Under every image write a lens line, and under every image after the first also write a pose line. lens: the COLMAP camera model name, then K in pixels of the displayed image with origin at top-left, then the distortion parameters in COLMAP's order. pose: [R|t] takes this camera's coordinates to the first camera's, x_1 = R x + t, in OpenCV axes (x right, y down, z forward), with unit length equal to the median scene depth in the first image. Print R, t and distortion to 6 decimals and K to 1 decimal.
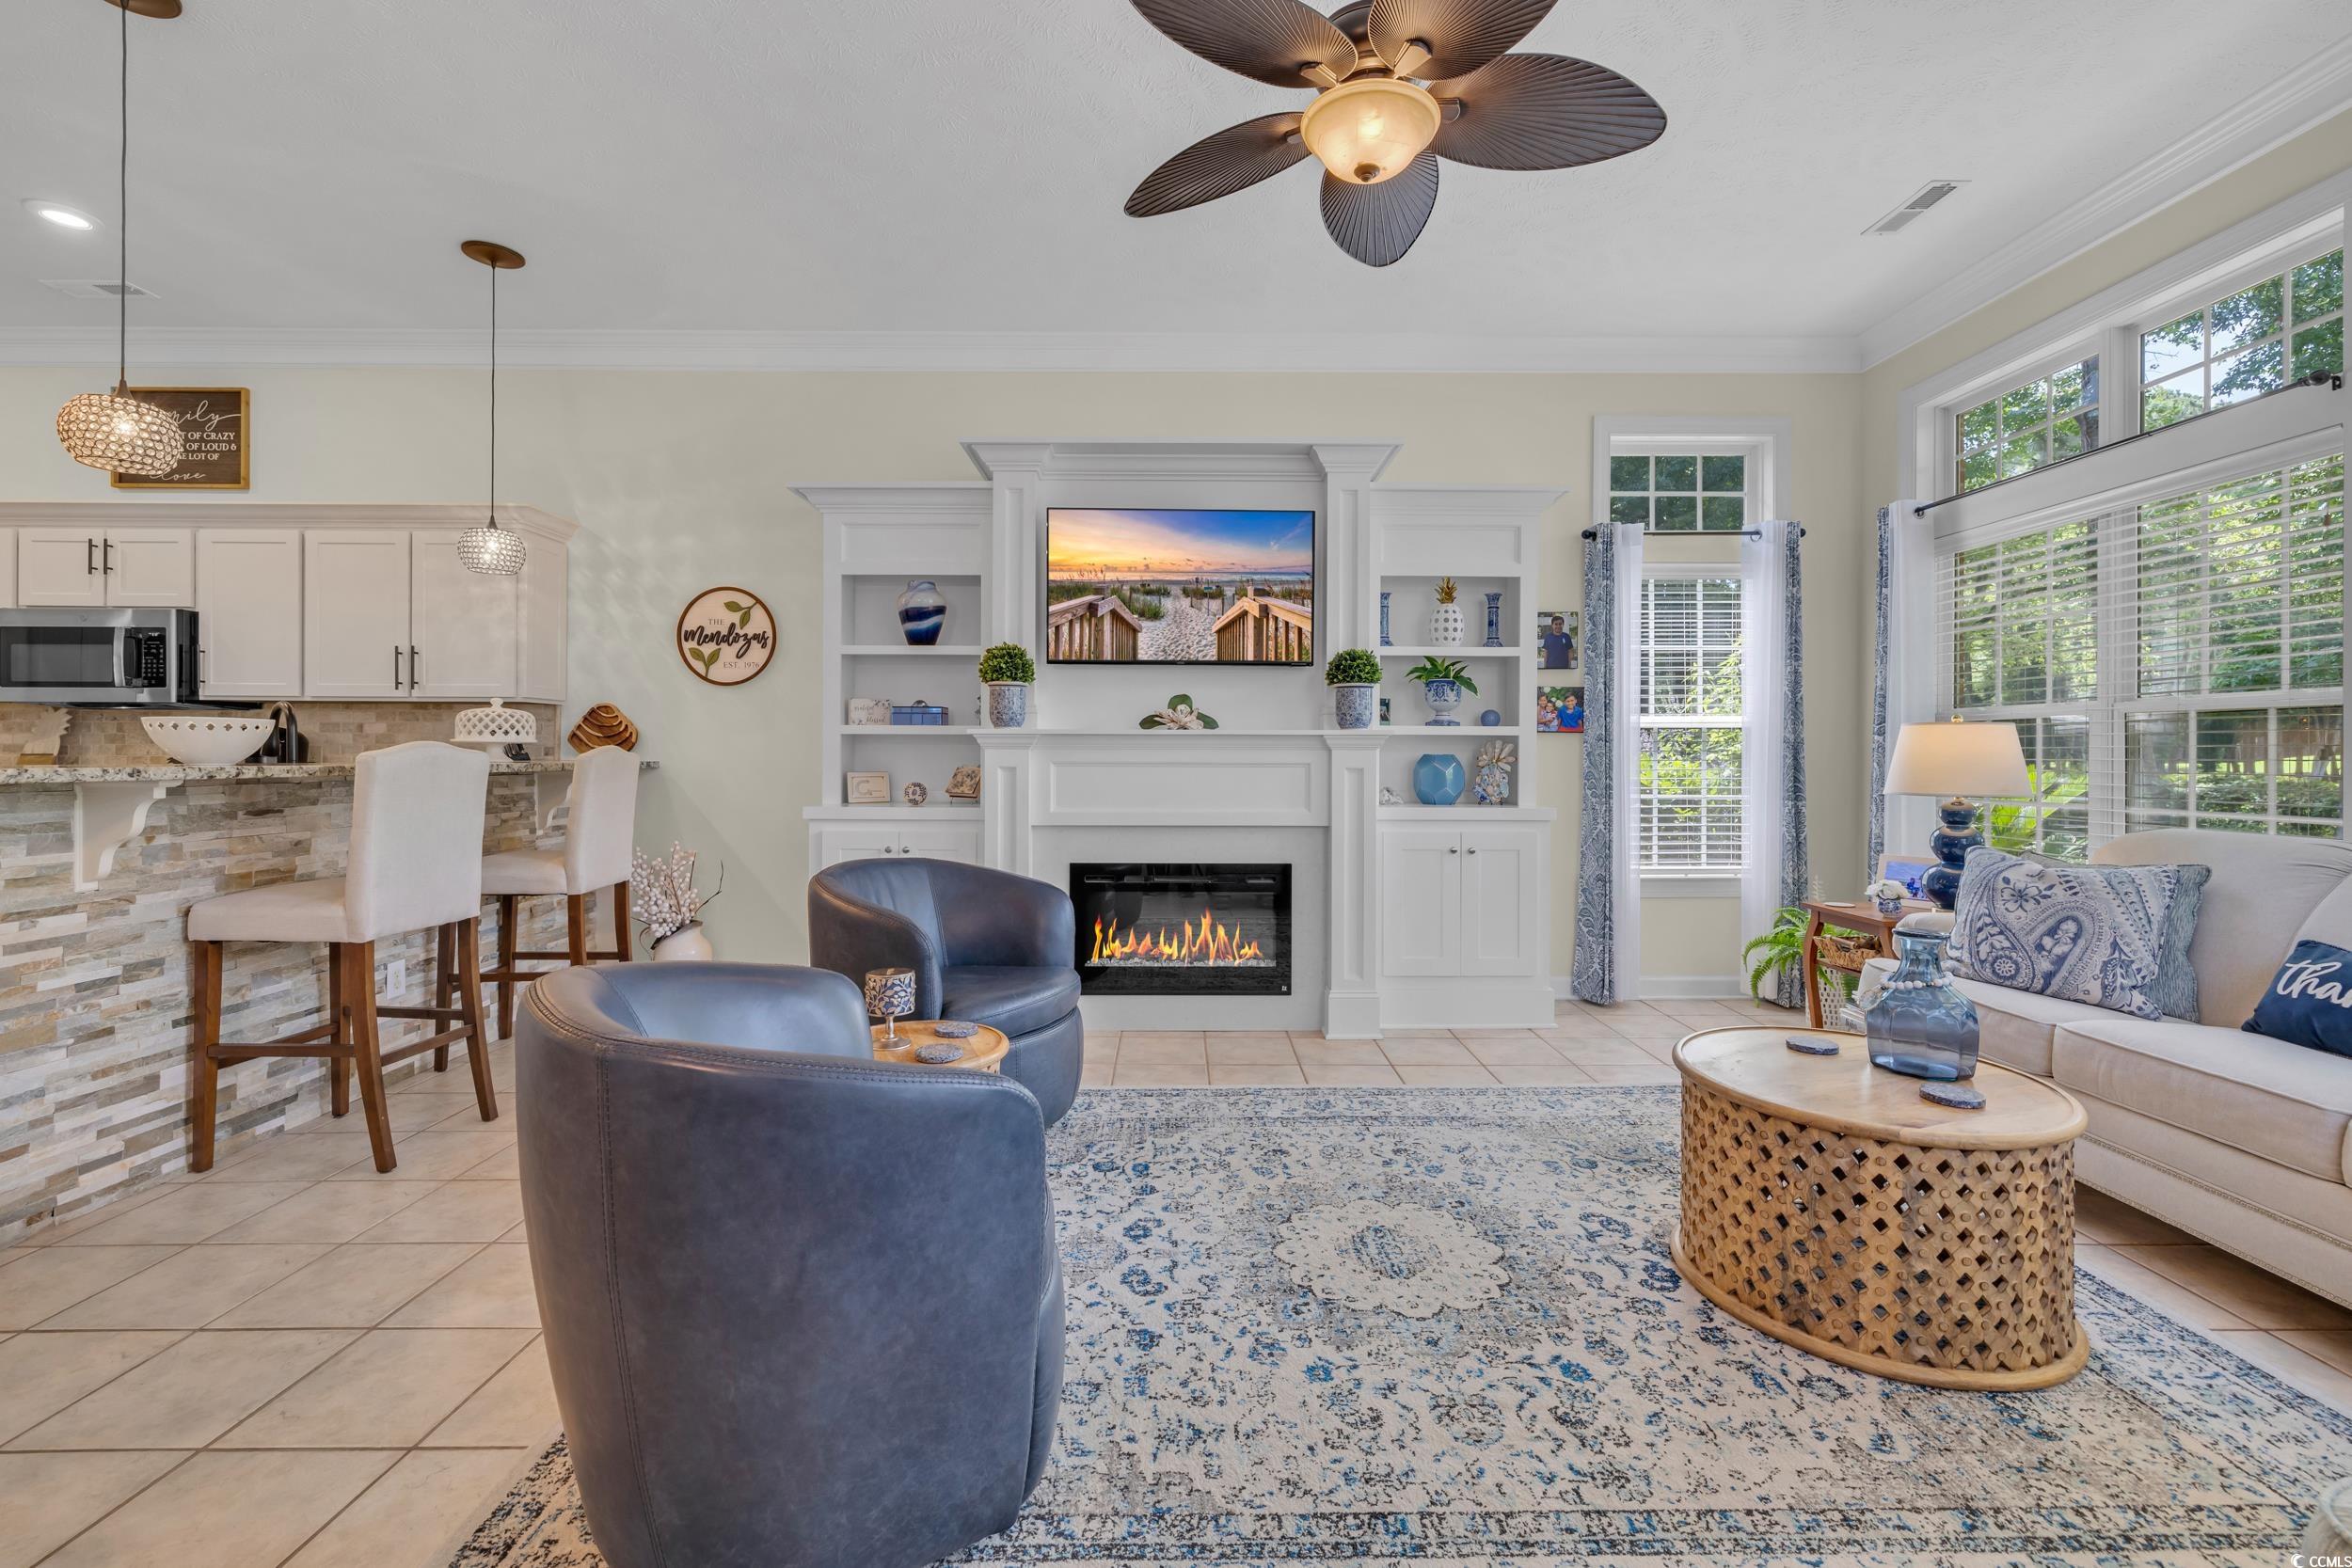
lens RADIAL K [[989.2, 0, 1196.5], [0, 989.2, 750.2], [0, 0, 1]] dist [-0.000879, 0.003237]
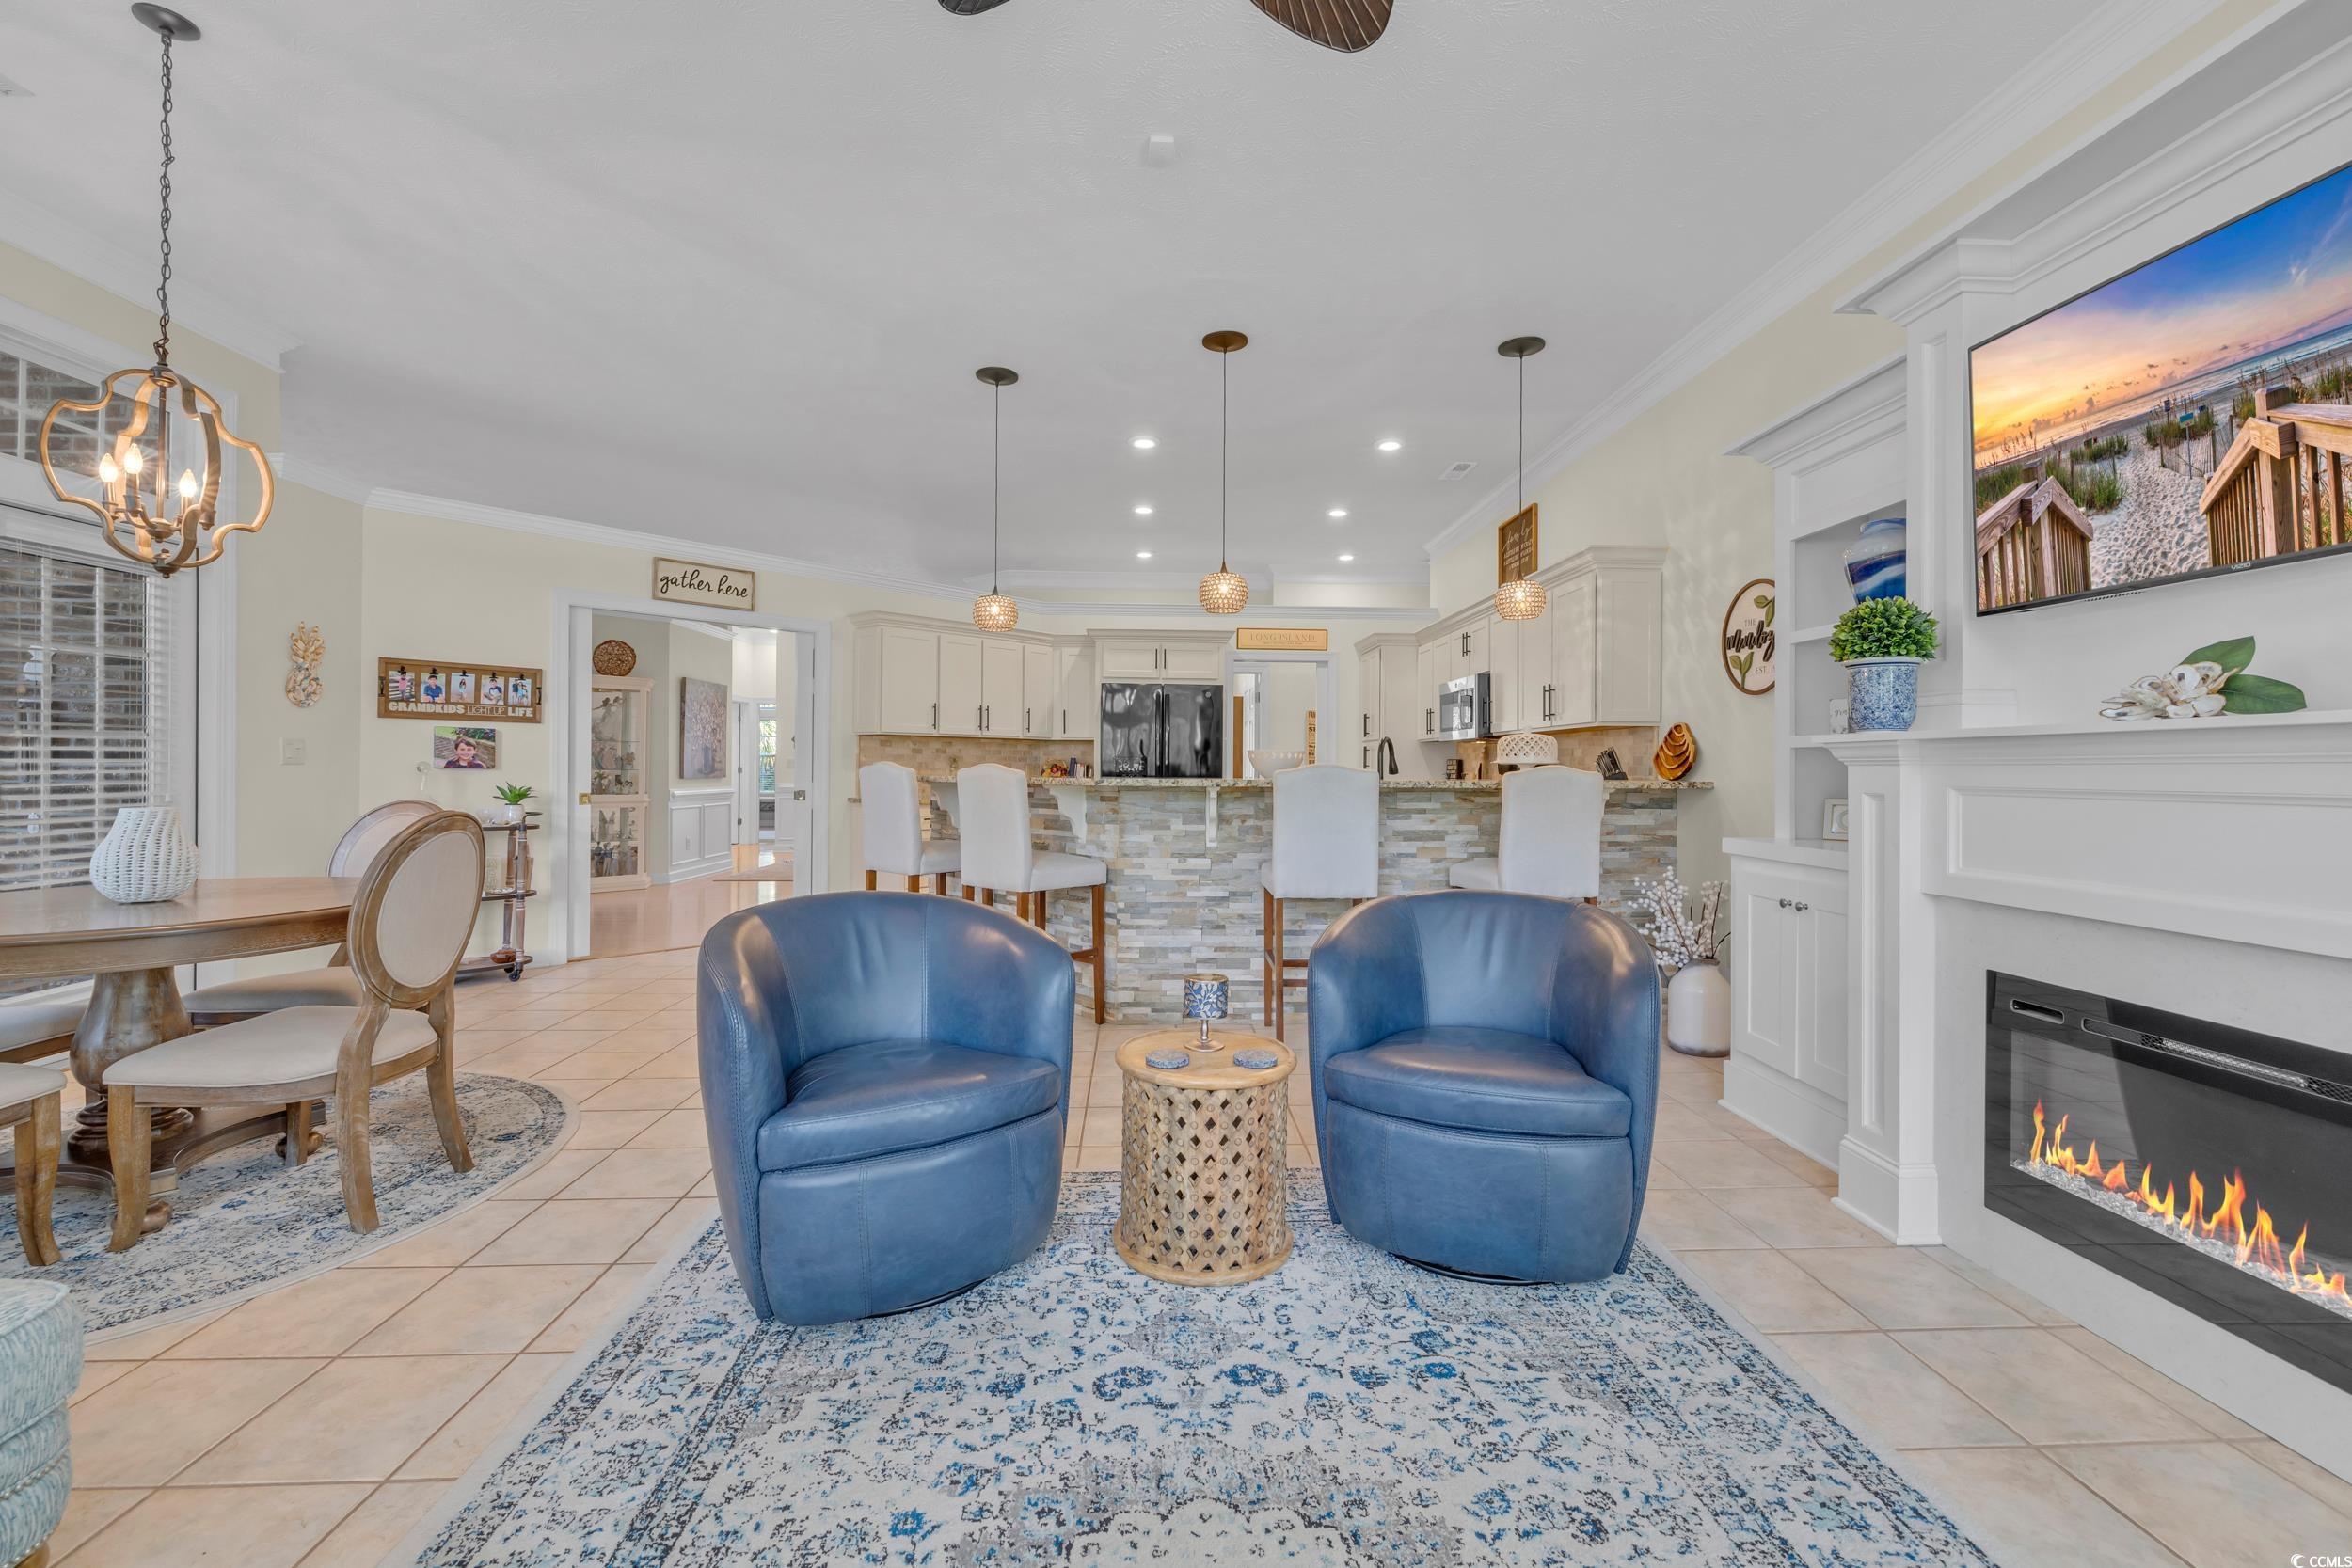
lens RADIAL K [[989.2, 0, 1175.2], [0, 989.2, 762.6], [0, 0, 1]] dist [-0.000879, 0.003237]
pose [[0.035506, -0.005971, -0.999352, 0.419777], [-0.000559, 0.999982, -0.005995, -0.001571], [0.999369, 0.000772, 0.035502, 0.518391]]
